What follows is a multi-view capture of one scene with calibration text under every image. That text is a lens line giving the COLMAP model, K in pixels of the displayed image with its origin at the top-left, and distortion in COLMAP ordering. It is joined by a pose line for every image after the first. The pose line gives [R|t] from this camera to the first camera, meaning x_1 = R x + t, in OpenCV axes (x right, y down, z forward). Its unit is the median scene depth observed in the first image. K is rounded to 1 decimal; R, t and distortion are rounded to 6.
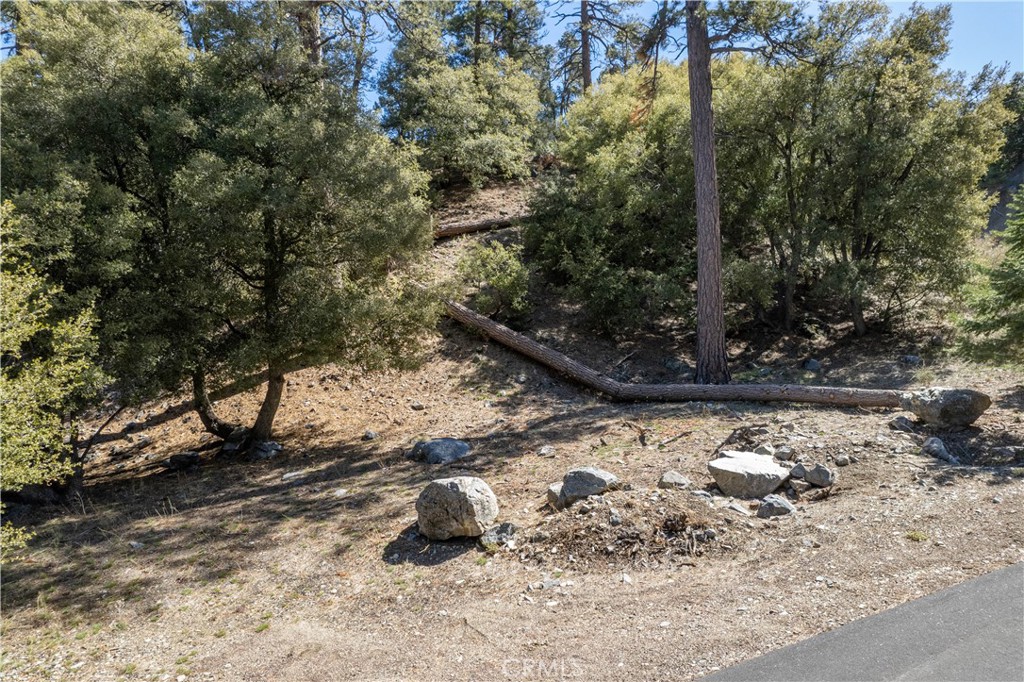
lens RADIAL K [[663.4, 0, 512.0], [0, 663.4, 341.0], [0, 0, 1]] dist [-0.065131, 0.049826]
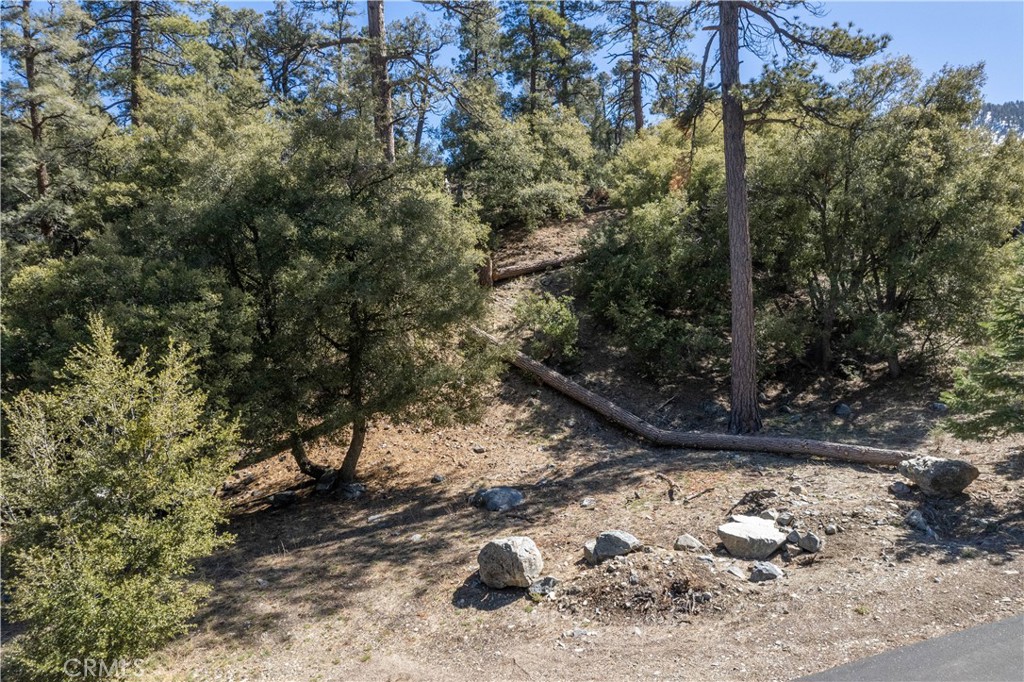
lens RADIAL K [[663.4, 0, 512.0], [0, 663.4, 341.0], [0, 0, 1]] dist [-0.065131, 0.049826]
pose [[0.995884, -0.001049, -0.090627, 0.021732], [0.001215, 0.999998, 0.001779, -0.108609], [0.090625, -0.001882, 0.995883, -0.159362]]
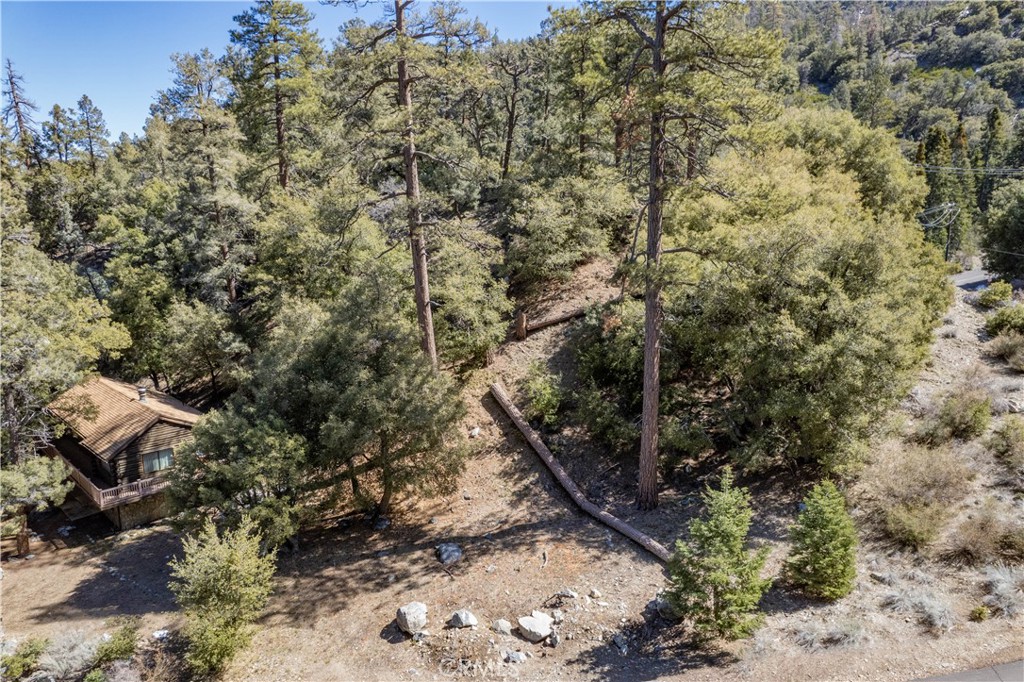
lens RADIAL K [[663.4, 0, 512.0], [0, 663.4, 341.0], [0, 0, 1]] dist [-0.065131, 0.049826]
pose [[0.928348, 0.070961, -0.364875, 0.690395], [0.008734, 0.977173, 0.212263, -0.808887], [0.371609, -0.200241, 0.906538, -0.556050]]
